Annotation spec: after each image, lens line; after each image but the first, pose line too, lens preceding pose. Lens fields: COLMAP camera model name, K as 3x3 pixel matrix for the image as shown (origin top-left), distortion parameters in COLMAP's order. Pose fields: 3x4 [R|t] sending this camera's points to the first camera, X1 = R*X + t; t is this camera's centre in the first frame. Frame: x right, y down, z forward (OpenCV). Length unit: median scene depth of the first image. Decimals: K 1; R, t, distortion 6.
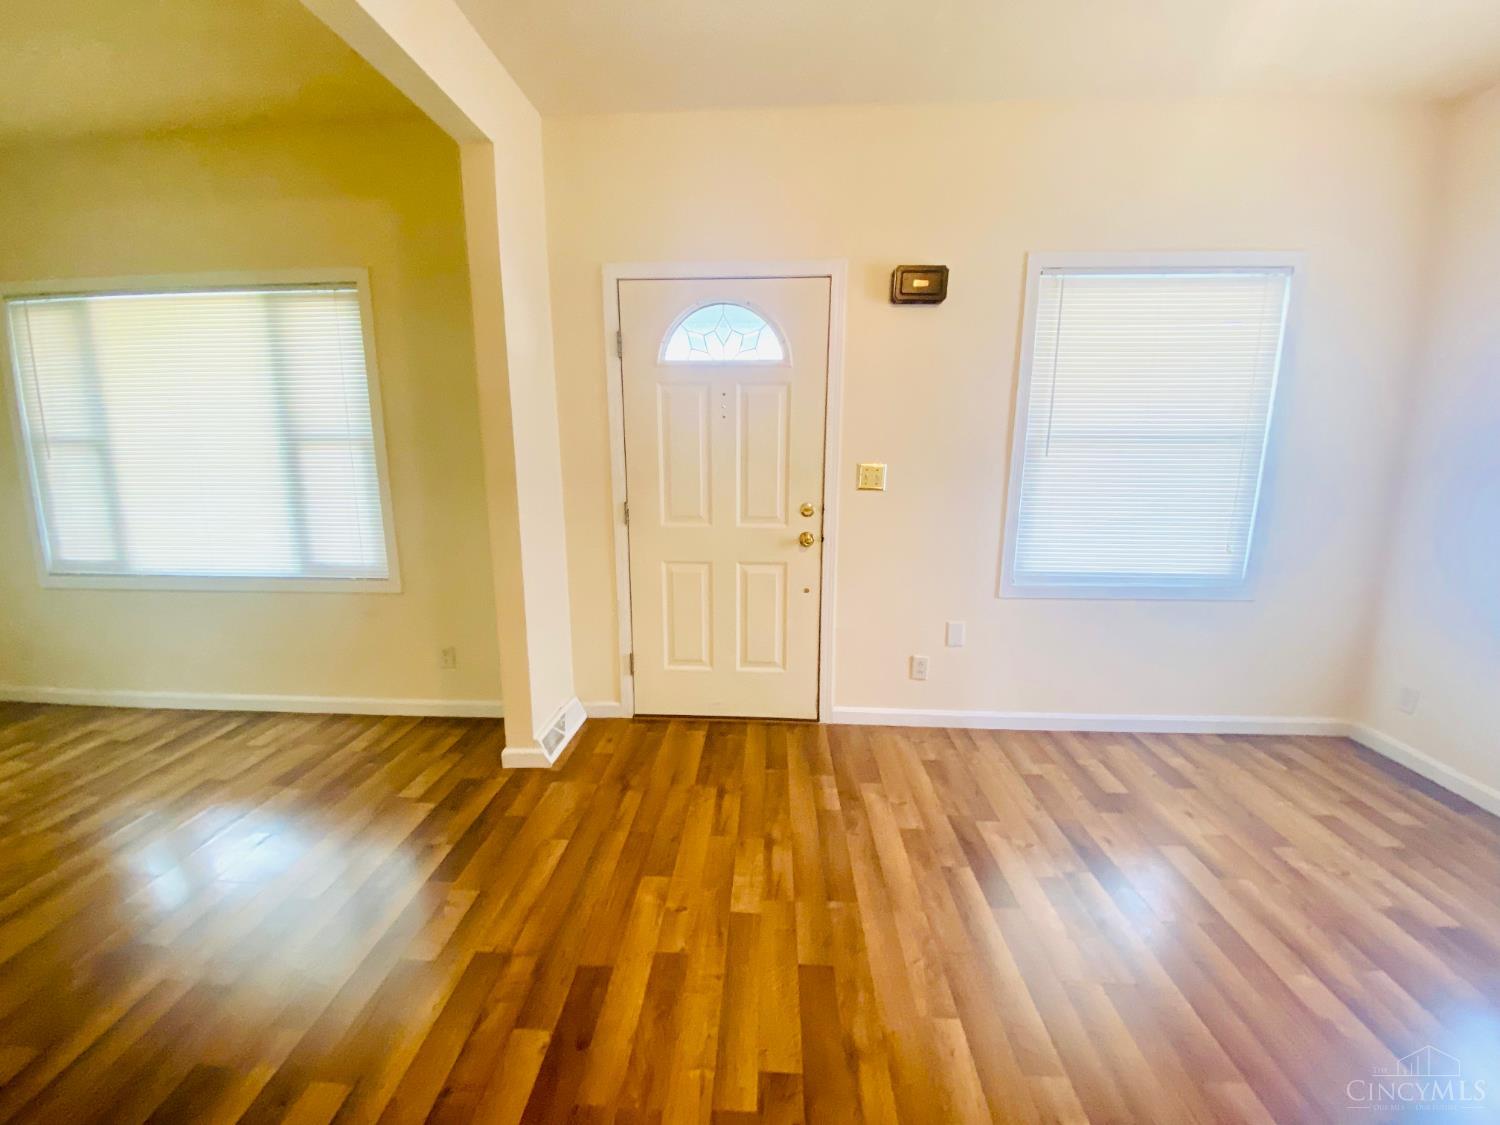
lens RADIAL K [[608.2, 0, 747.8], [0, 608.2, 557.6], [0, 0, 1]] dist [0.037521, -0.031829]
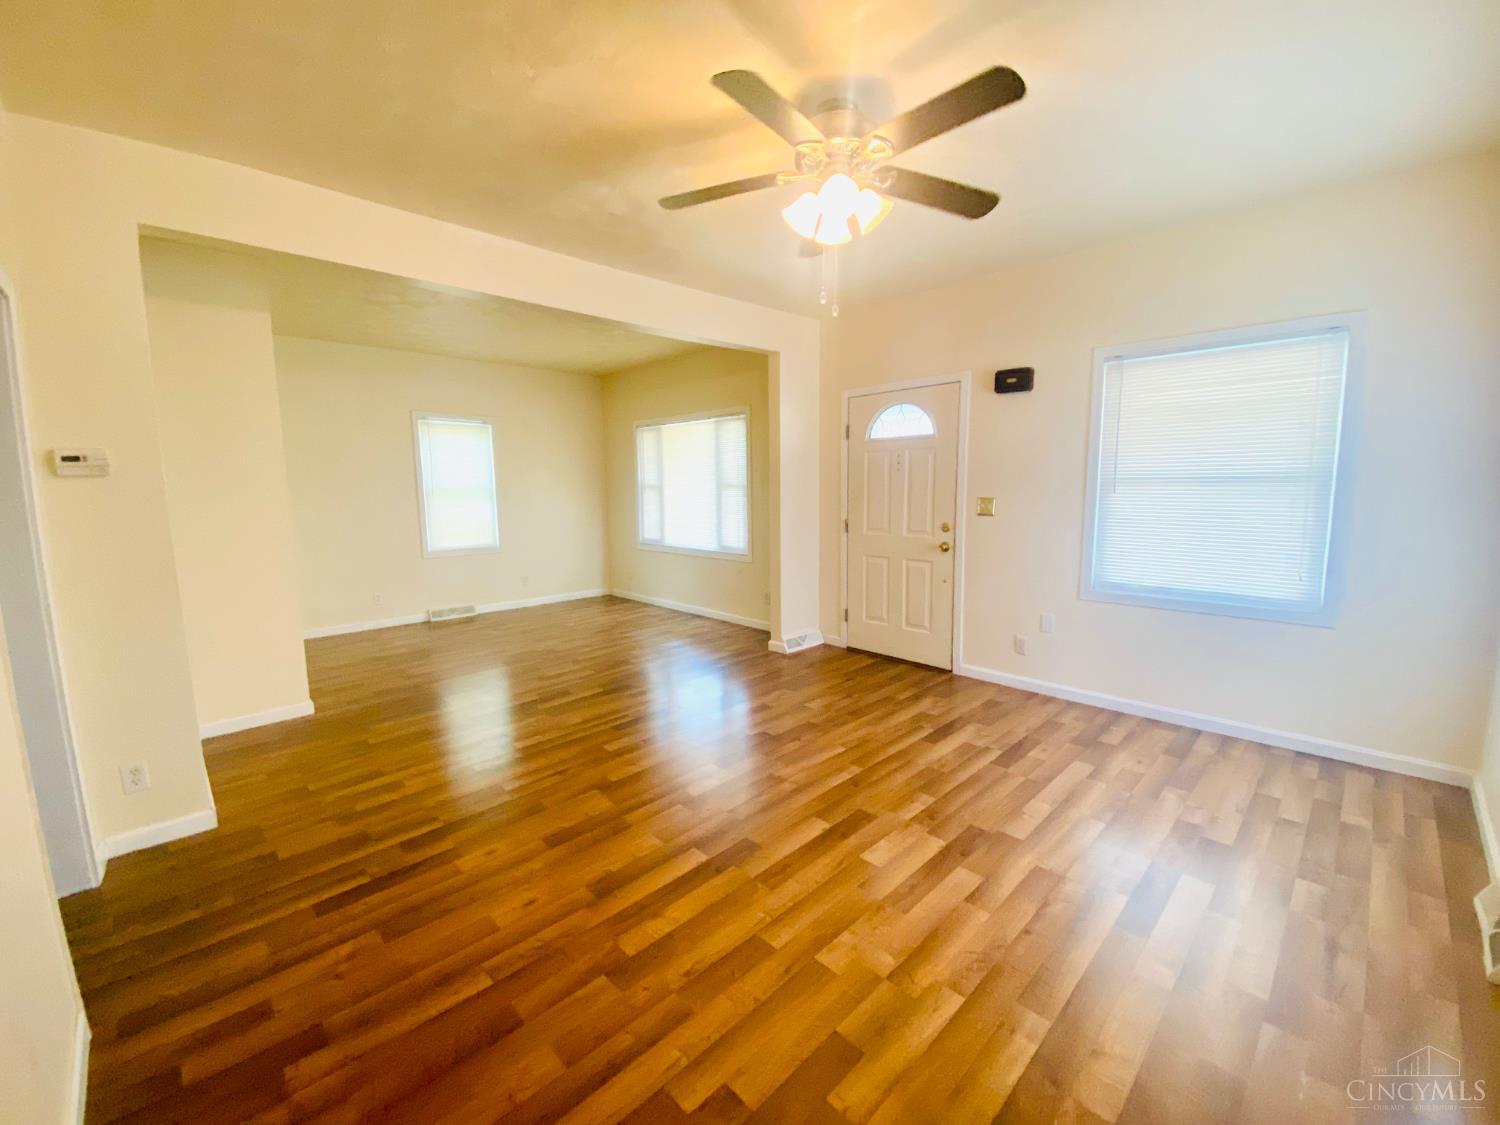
lens RADIAL K [[608.2, 0, 747.8], [0, 608.2, 557.6], [0, 0, 1]] dist [0.037521, -0.031829]
pose [[0.733374, 0.071544, -0.676050, 0.778541], [-0.113599, 0.993362, -0.018108, 0.082027], [0.670267, 0.090079, 0.736633, -0.466447]]
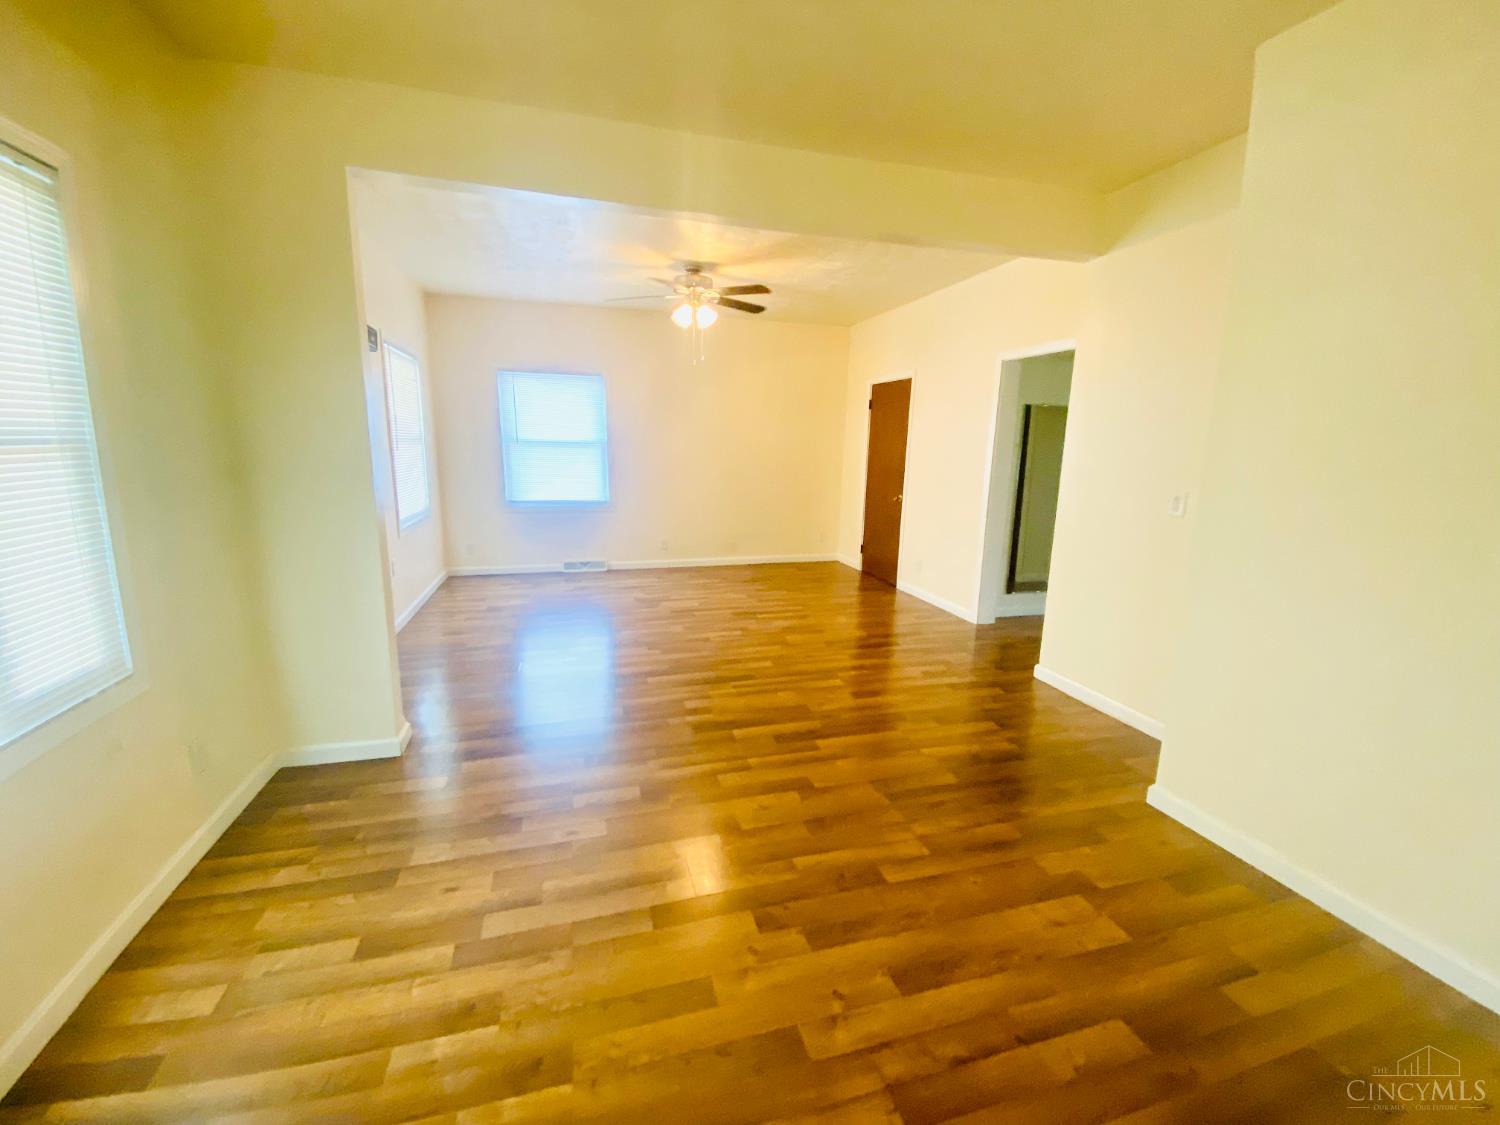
lens RADIAL K [[608.2, 0, 747.8], [0, 608.2, 557.6], [0, 0, 1]] dist [0.037521, -0.031829]
pose [[-0.328470, -0.176593, 0.927859, -1.426647], [0.166694, 0.956108, 0.240980, -0.126118], [-0.929688, 0.233823, -0.284616, 0.638729]]
